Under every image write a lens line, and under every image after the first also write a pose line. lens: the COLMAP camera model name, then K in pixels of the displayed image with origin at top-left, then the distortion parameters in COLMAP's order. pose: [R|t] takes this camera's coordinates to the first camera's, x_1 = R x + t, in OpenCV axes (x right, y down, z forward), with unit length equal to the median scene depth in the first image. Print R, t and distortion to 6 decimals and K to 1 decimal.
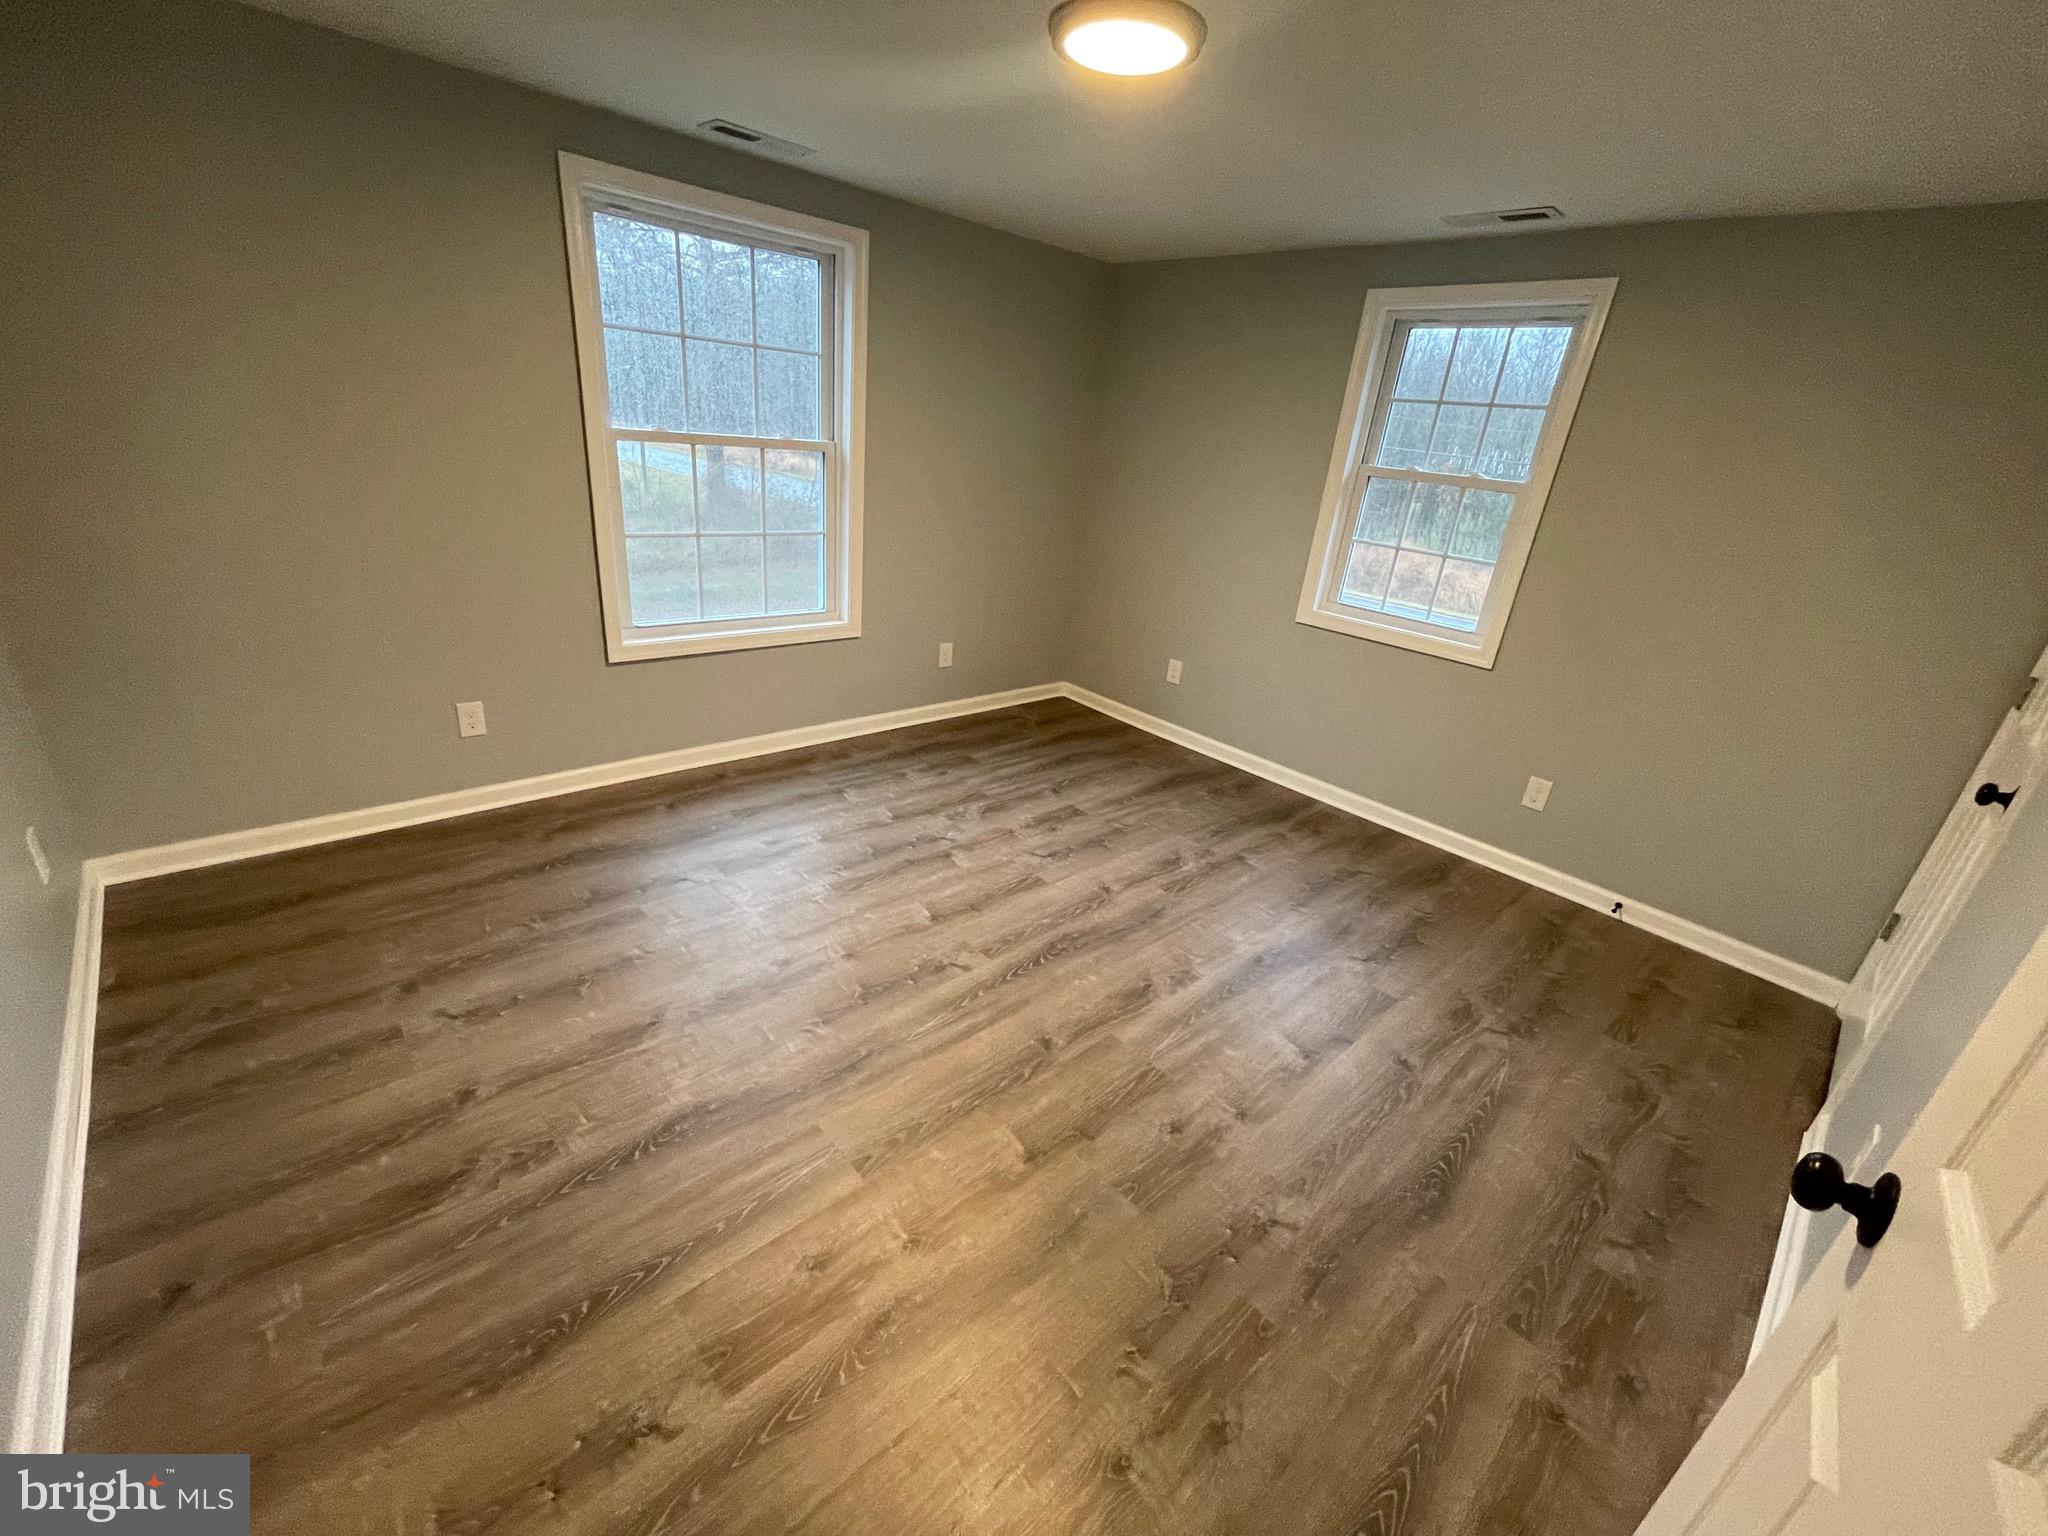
lens RADIAL K [[840.9, 0, 1011.2], [0, 840.9, 779.5], [0, 0, 1]] dist [-0.004019, -0.000191]
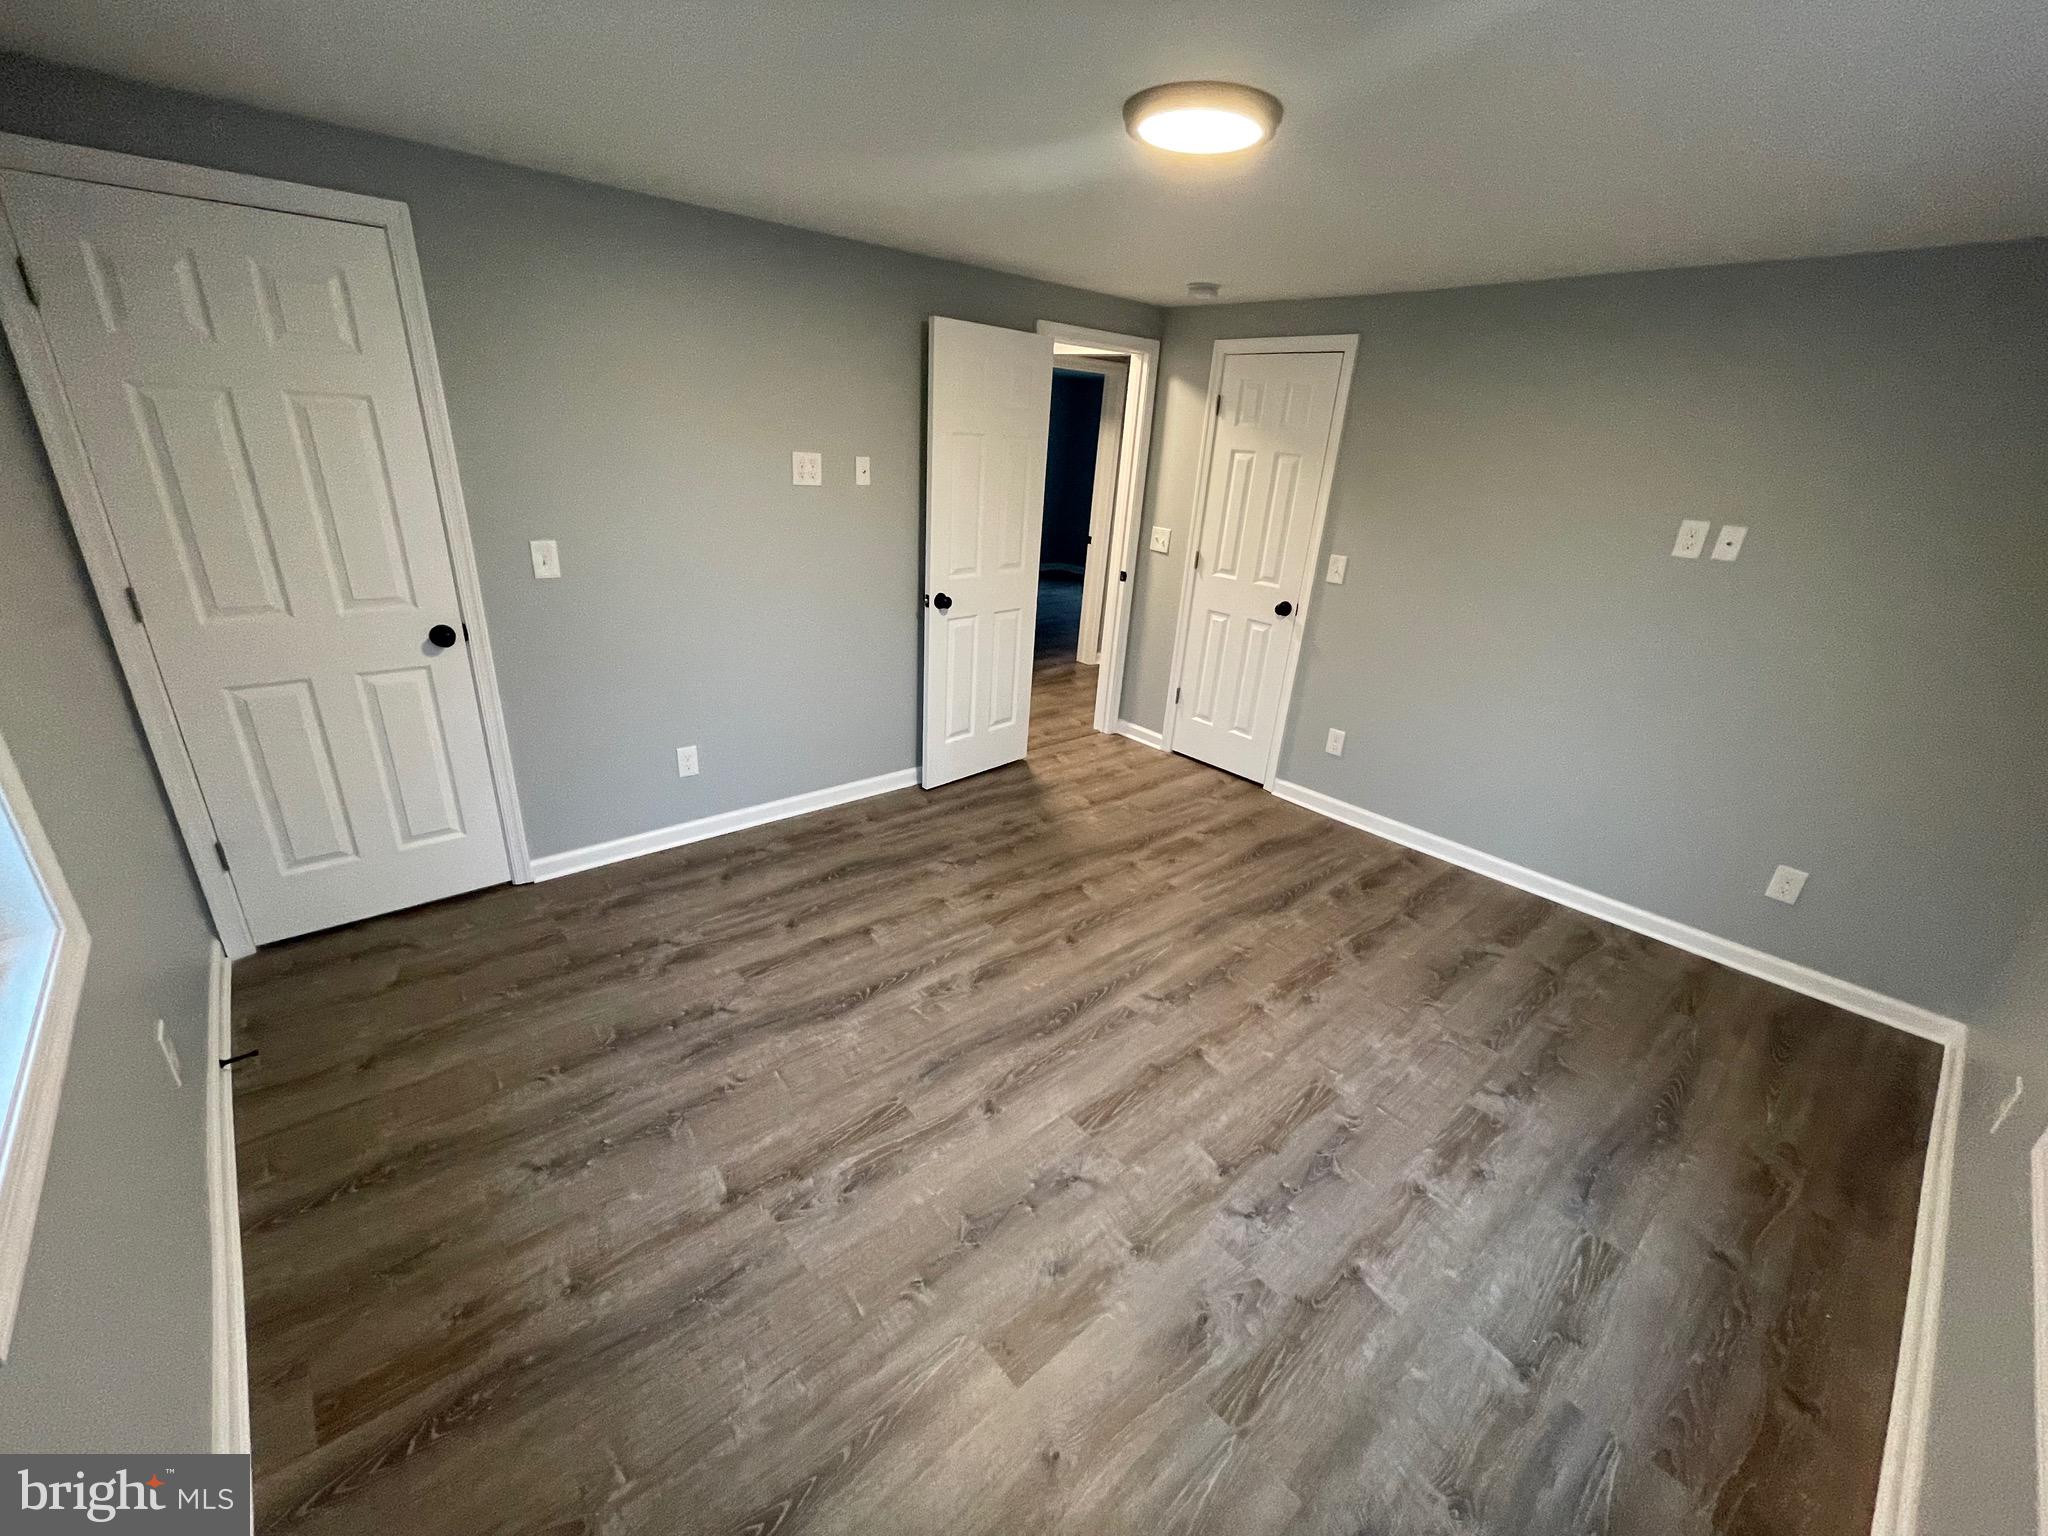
lens RADIAL K [[840.9, 0, 1011.2], [0, 840.9, 779.5], [0, 0, 1]] dist [-0.004019, -0.000191]
pose [[-0.988556, -0.146686, -0.035205, 0.191640], [-0.128063, 0.692700, 0.709765, -0.692877], [-0.079726, 0.706152, -0.703558, 1.548686]]
